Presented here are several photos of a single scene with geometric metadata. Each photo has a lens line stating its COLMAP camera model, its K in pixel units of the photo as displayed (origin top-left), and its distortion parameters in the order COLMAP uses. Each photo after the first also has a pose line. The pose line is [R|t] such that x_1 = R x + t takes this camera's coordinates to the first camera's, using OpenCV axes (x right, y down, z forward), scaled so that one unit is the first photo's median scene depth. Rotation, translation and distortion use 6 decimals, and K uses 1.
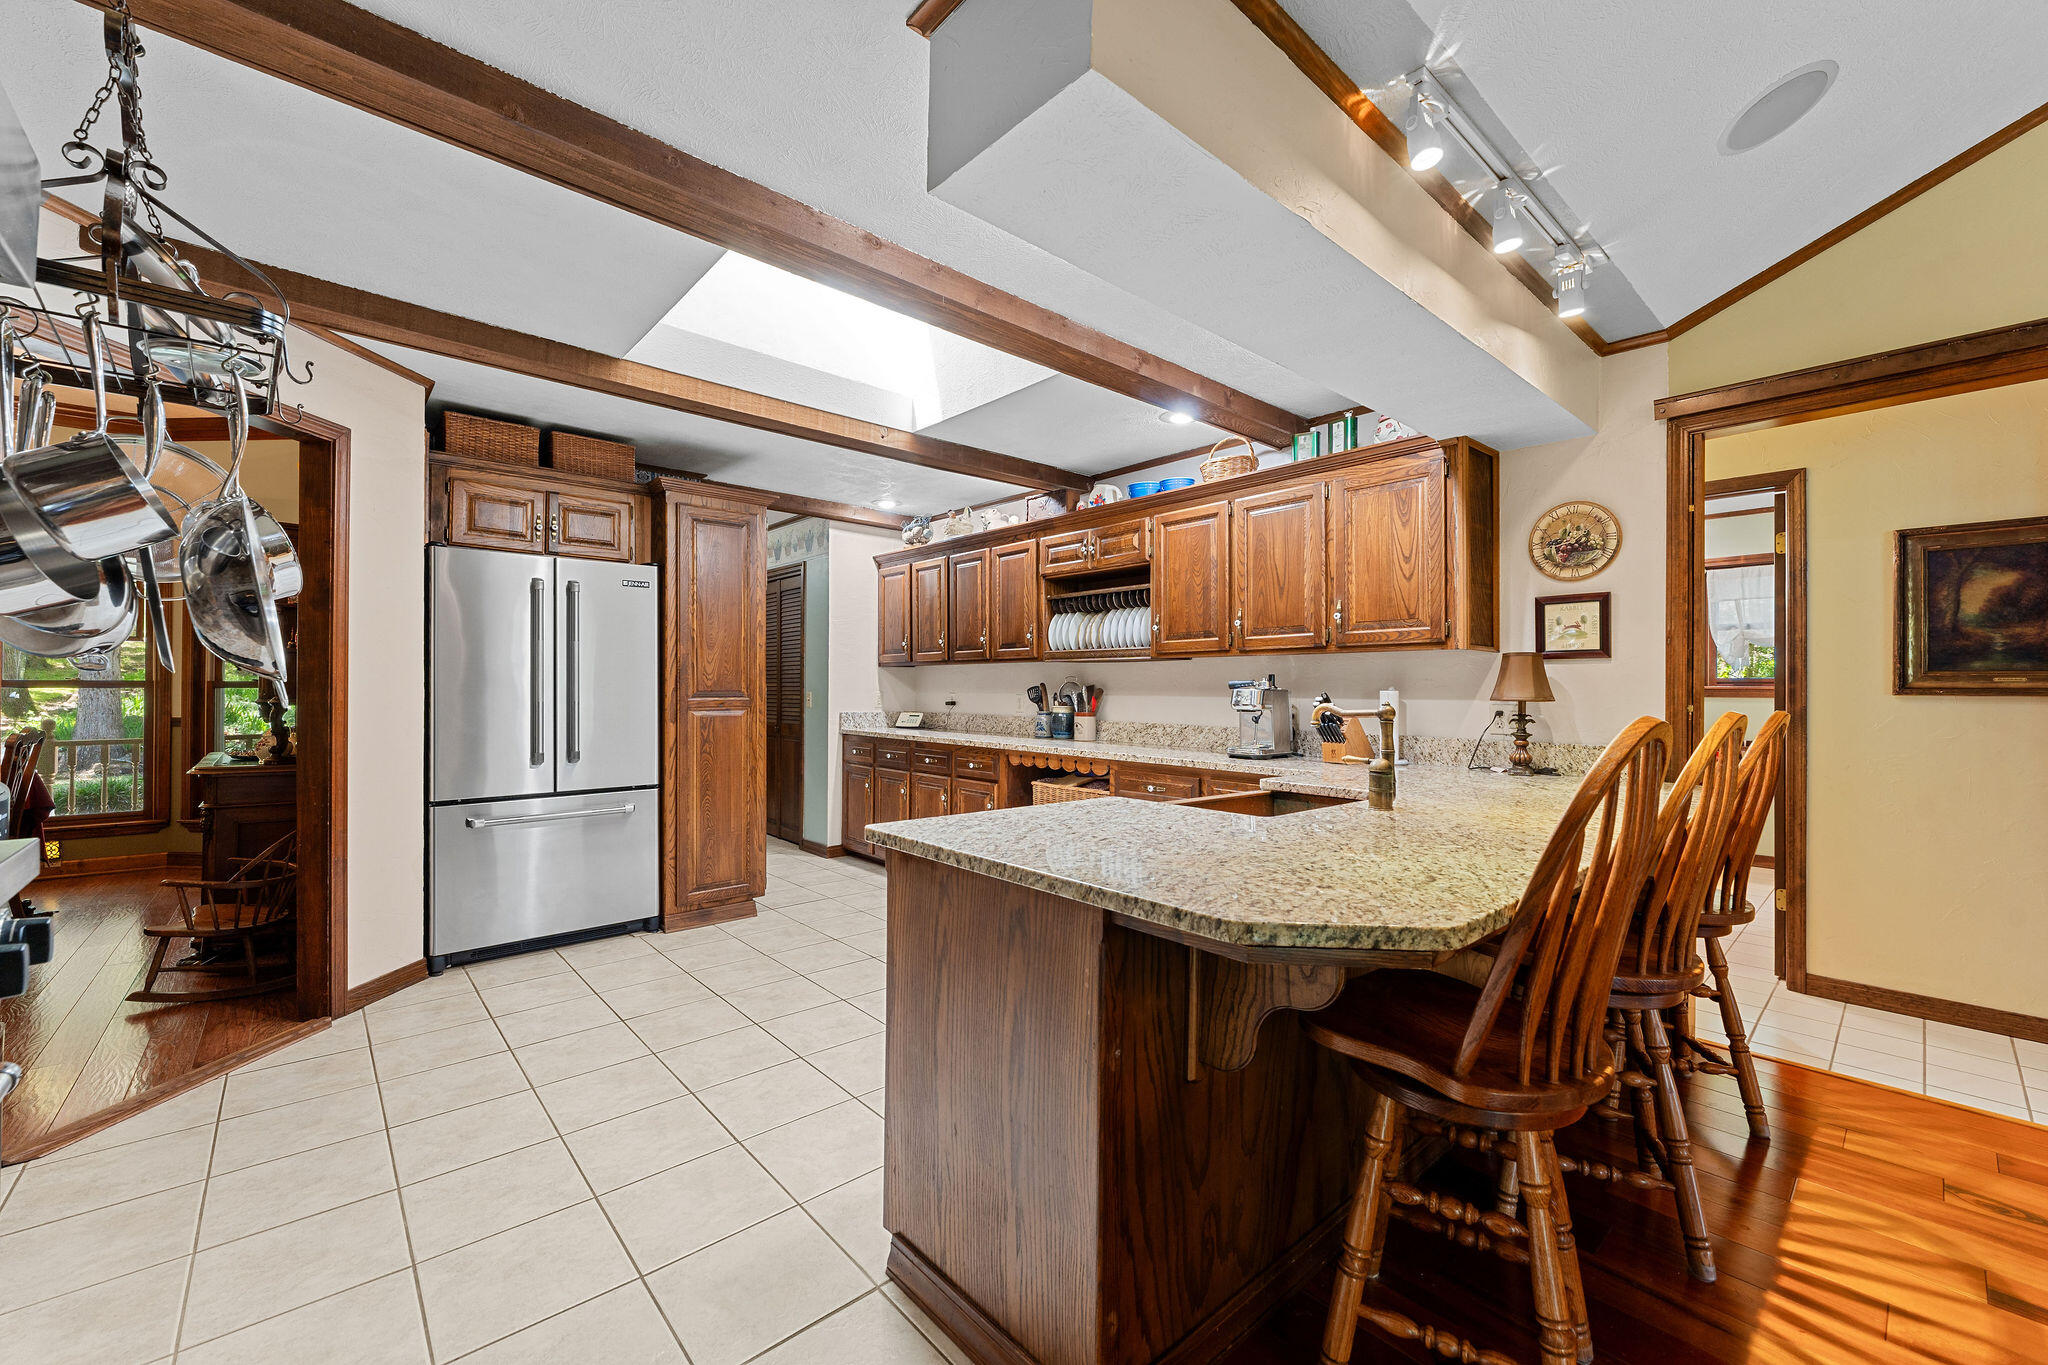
lens RADIAL K [[812.6, 0, 1020.3], [0, 812.6, 684.8], [0, 0, 1]] dist [-0.001866, -0.000008]
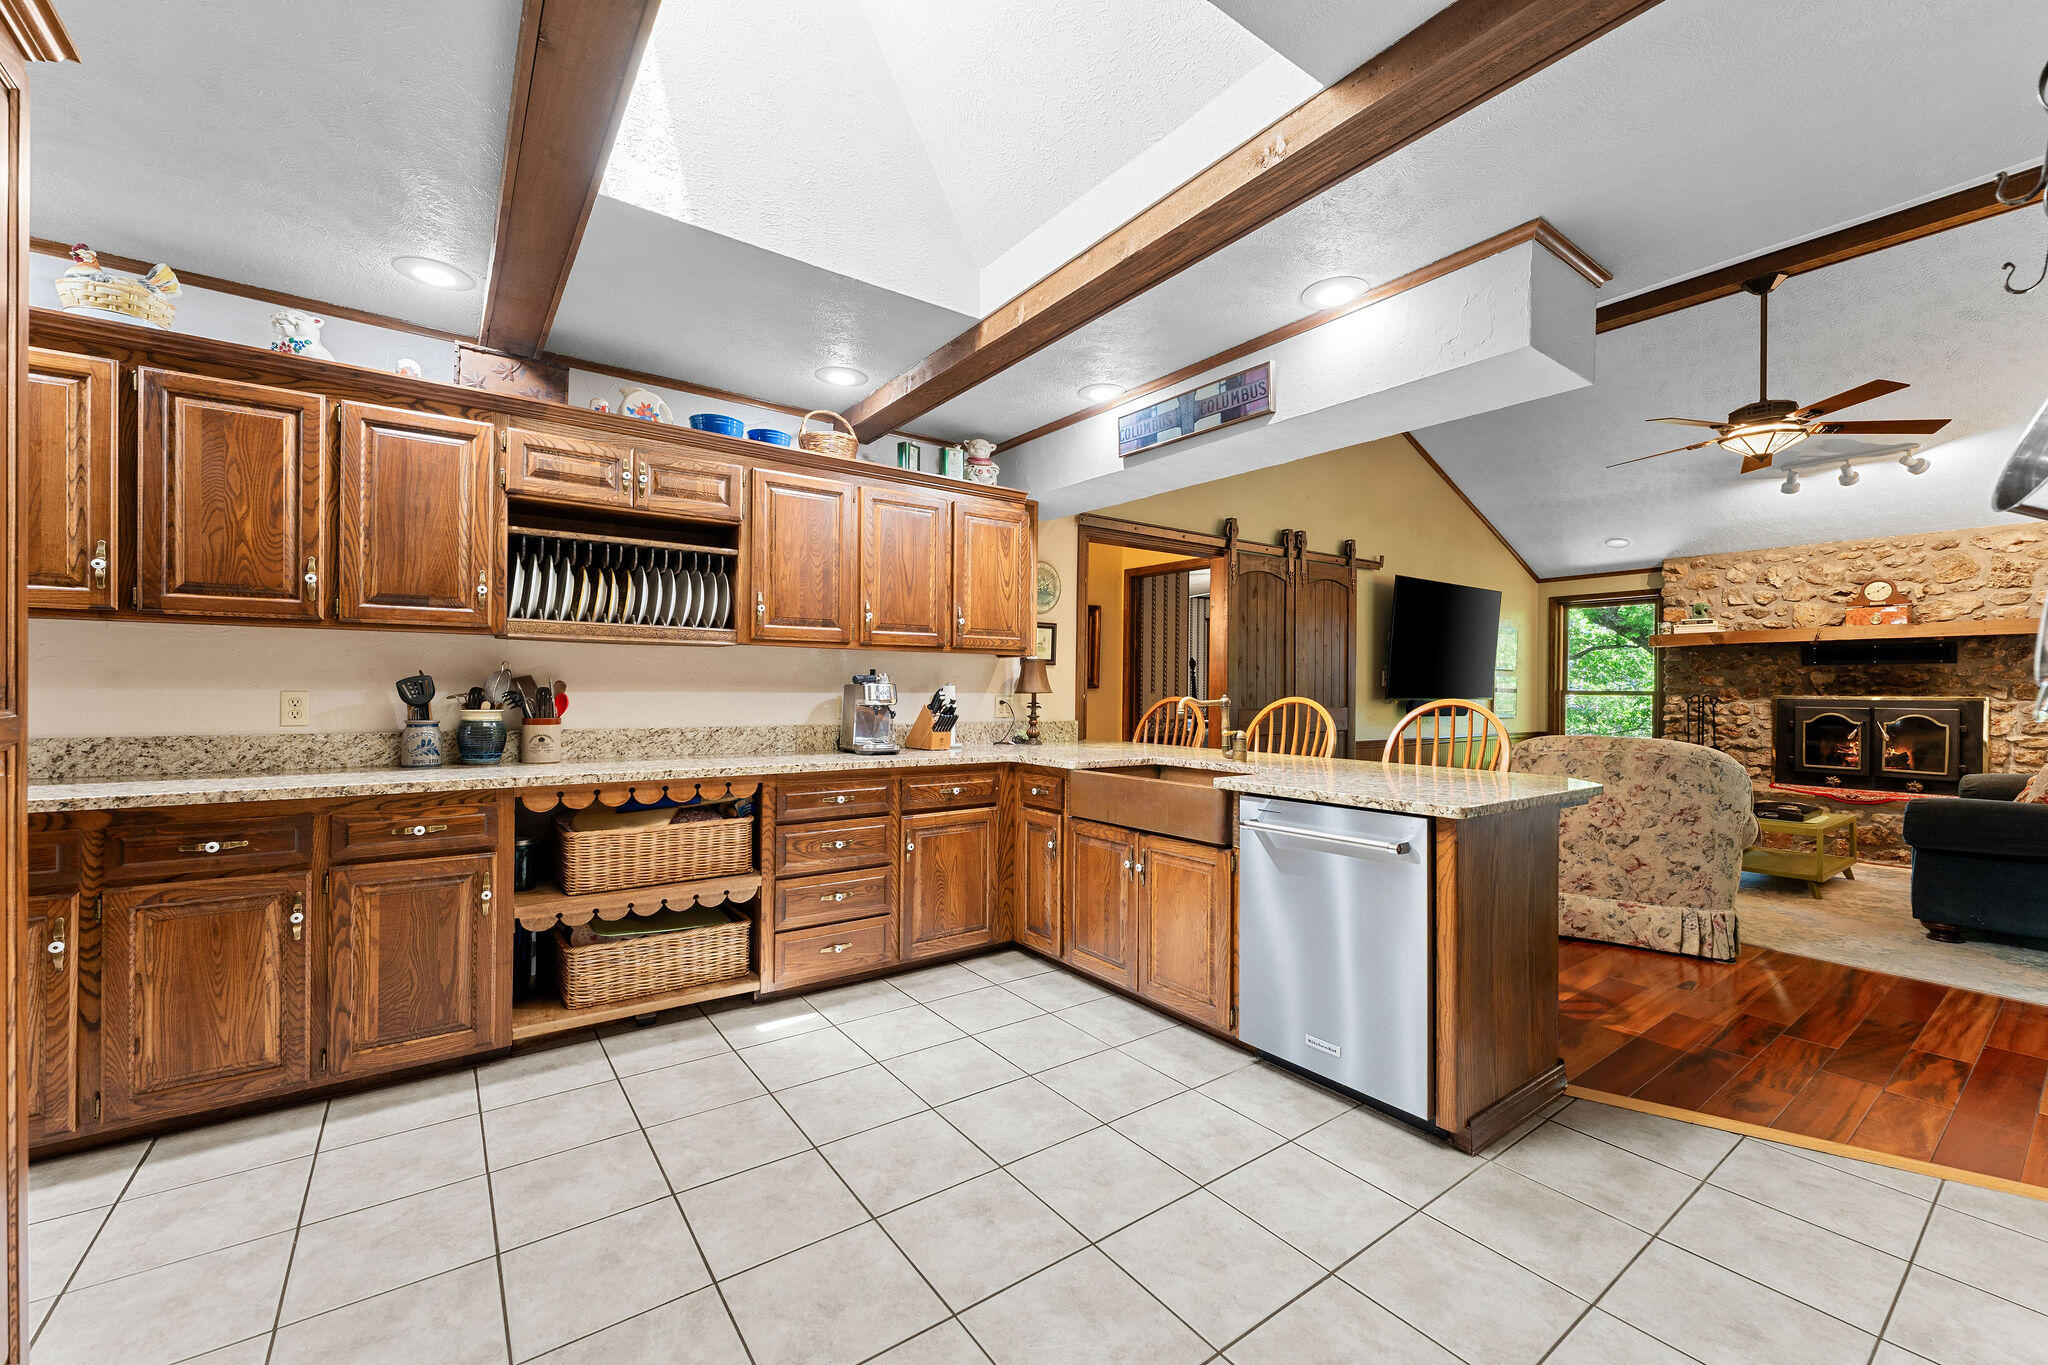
lens RADIAL K [[812.6, 0, 1020.8], [0, 812.6, 686.4], [0, 0, 1]] dist [-0.001866, -0.000008]
pose [[0.094939, -0.004611, 0.995472, -0.636265], [-0.014806, 0.999872, 0.006044, -0.000618], [-0.995373, -0.015313, 0.094858, 0.682455]]
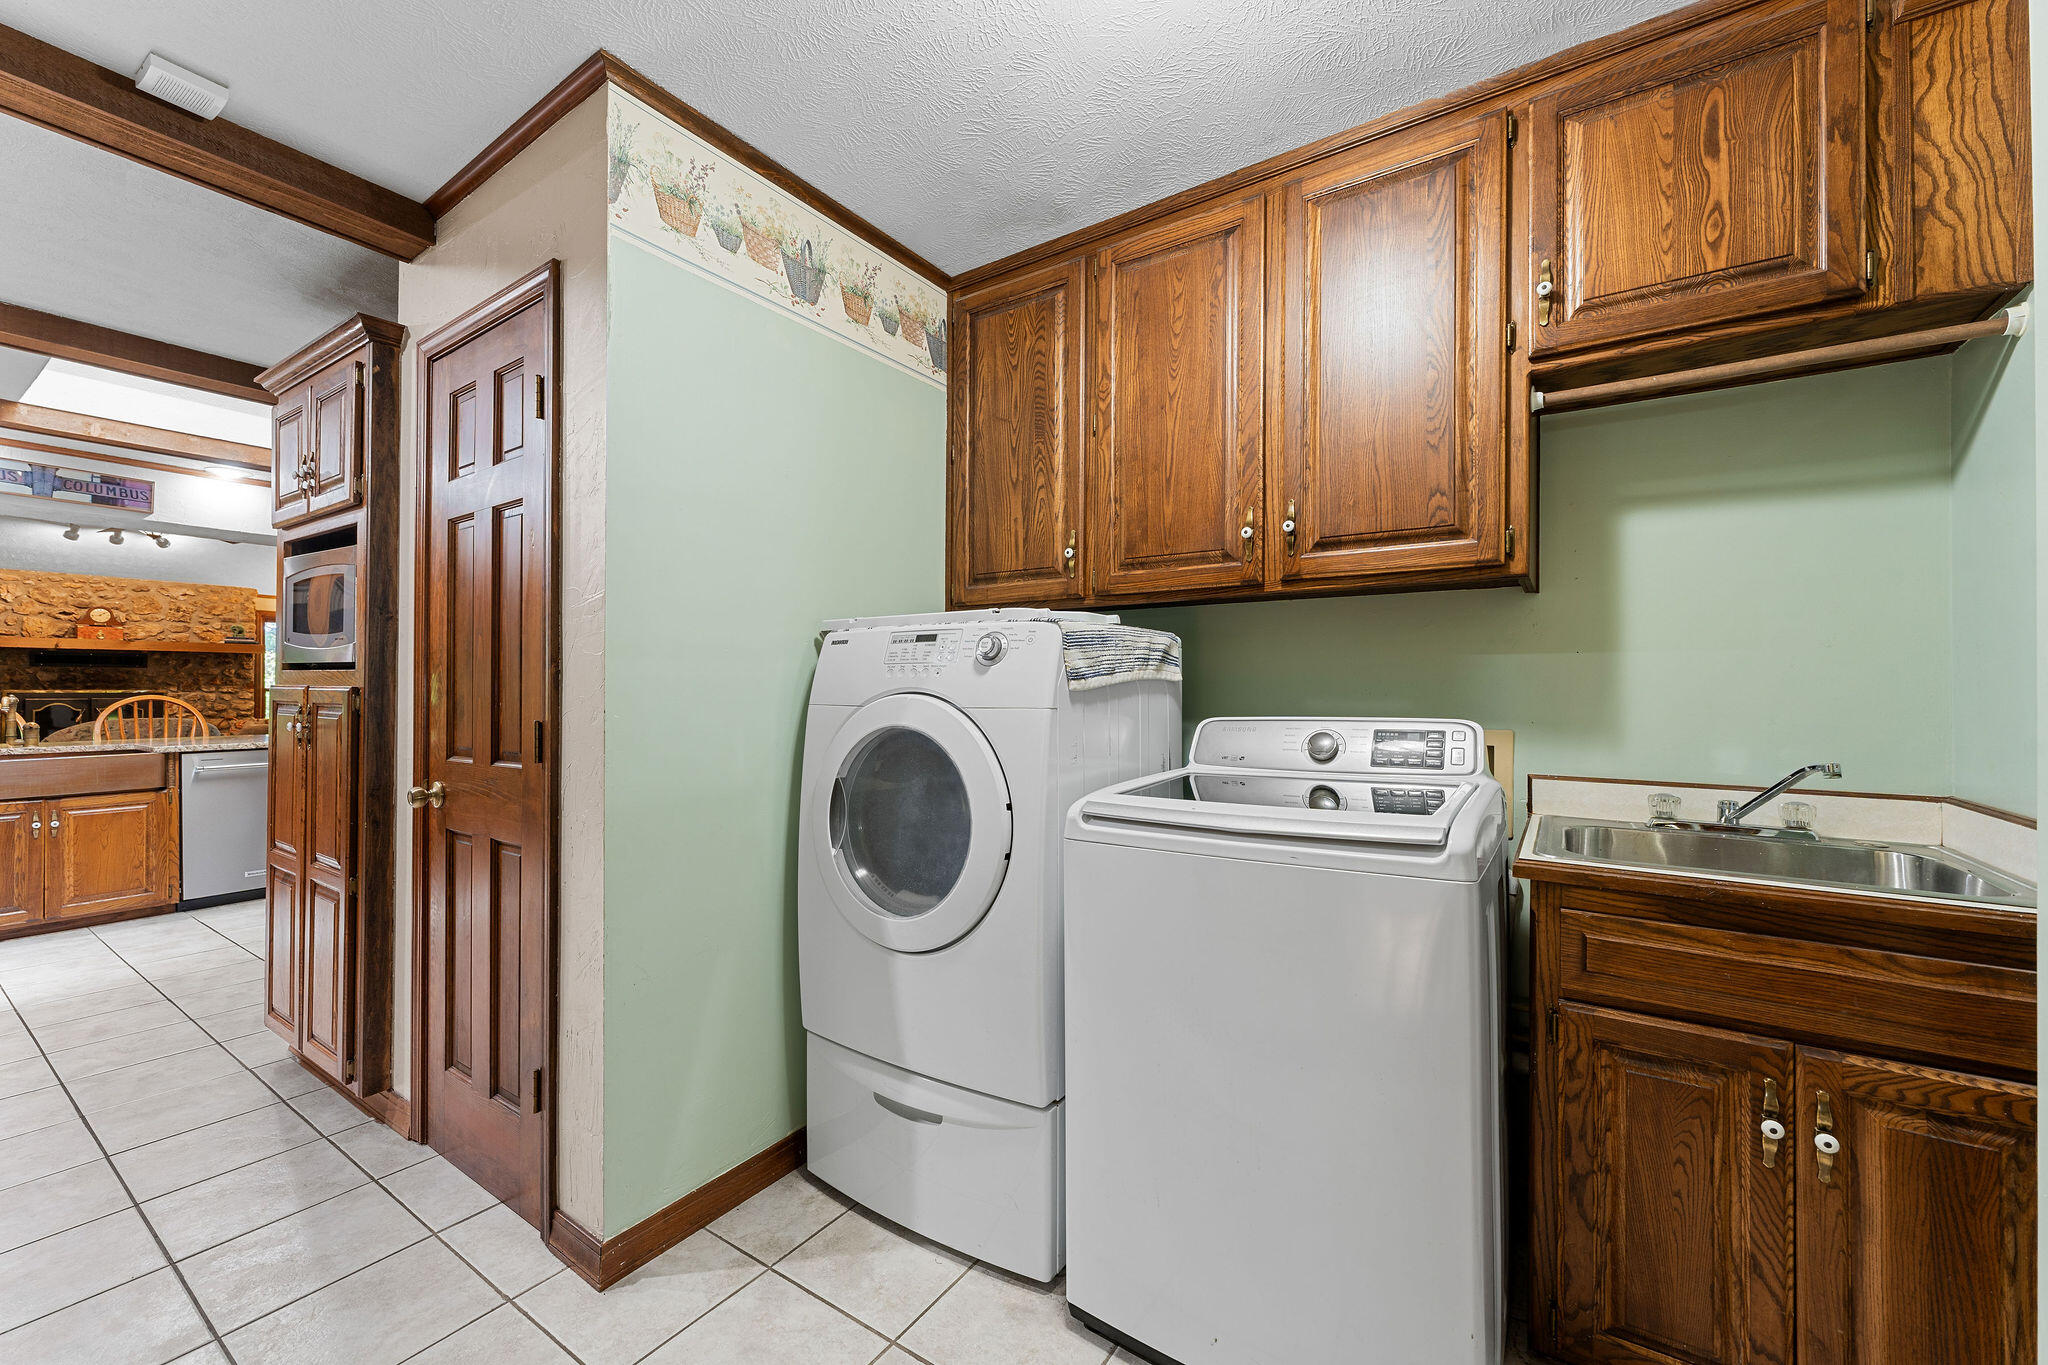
lens RADIAL K [[812.6, 0, 1020.7], [0, 812.6, 682.4], [0, 0, 1]] dist [-0.001866, -0.000008]
pose [[-0.967649, -0.010980, -0.252059, -0.908491], [-0.006914, 0.999831, -0.017012, 0.005863], [0.252204, -0.014719, -0.967562, 2.977537]]
